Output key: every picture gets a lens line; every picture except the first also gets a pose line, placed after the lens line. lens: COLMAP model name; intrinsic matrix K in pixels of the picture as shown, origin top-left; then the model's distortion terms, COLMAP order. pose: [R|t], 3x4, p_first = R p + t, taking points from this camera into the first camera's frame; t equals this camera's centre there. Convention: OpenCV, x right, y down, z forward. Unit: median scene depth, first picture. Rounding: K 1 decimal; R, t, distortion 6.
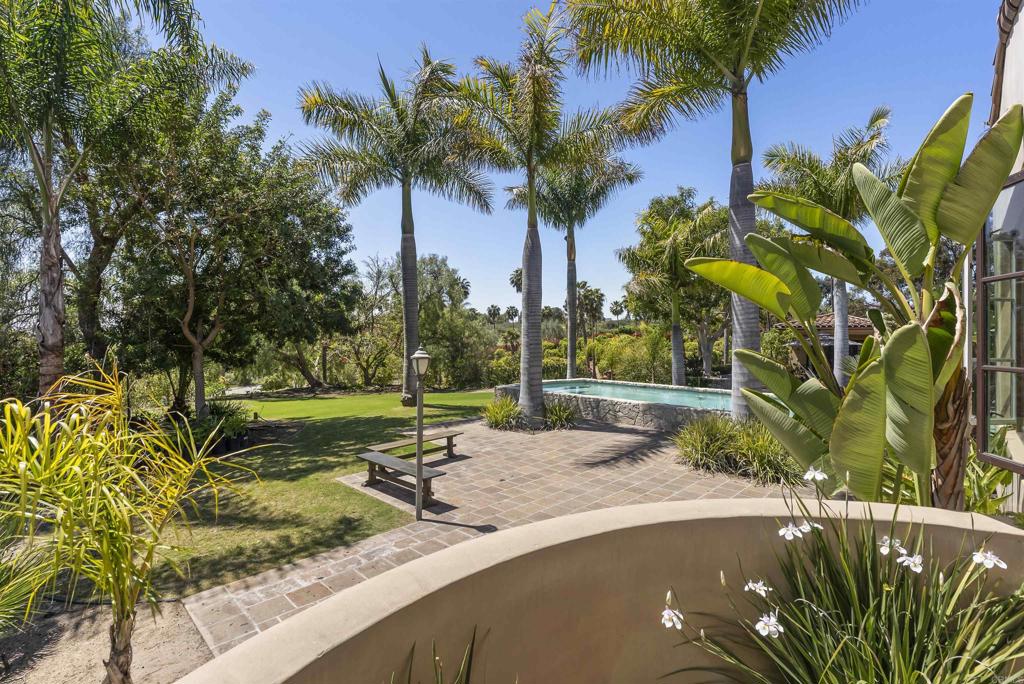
lens RADIAL K [[463.3, 0, 512.6], [0, 463.3, 338.9], [0, 0, 1]] dist [-0.017310, 0.006665]
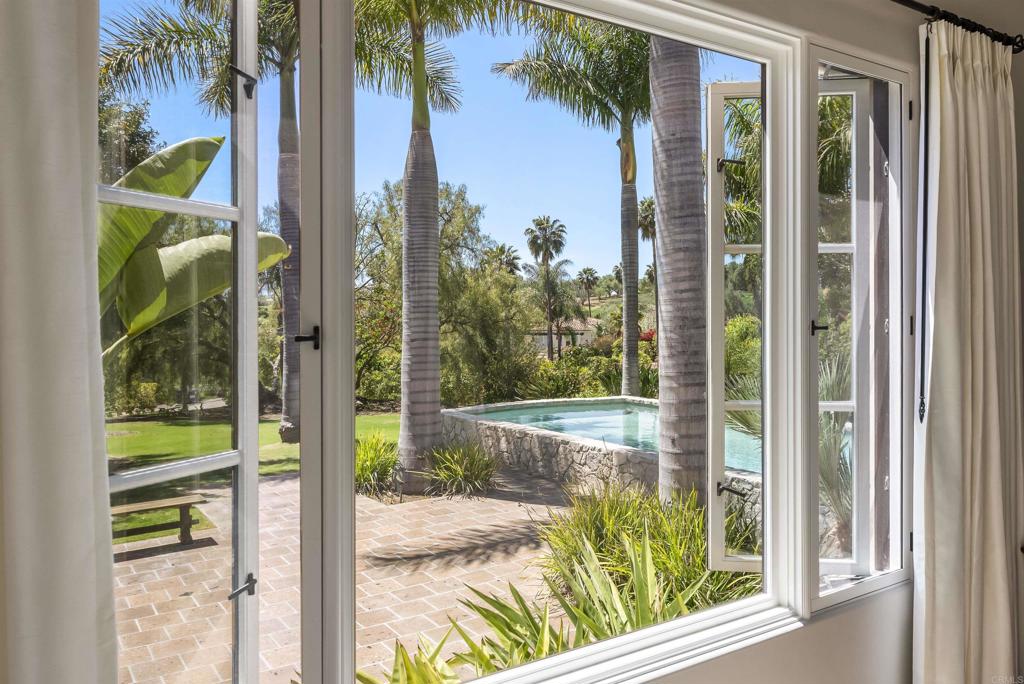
lens RADIAL K [[773.2, 0, 510.0], [0, 773.2, 314.6], [0, 0, 1]] dist [-0.001282, 0.000382]
pose [[0.974747, -0.012827, -0.222944, 0.268516], [0.011605, 0.999910, -0.006789, -0.007926], [0.223011, 0.004030, 0.974808, 0.089427]]
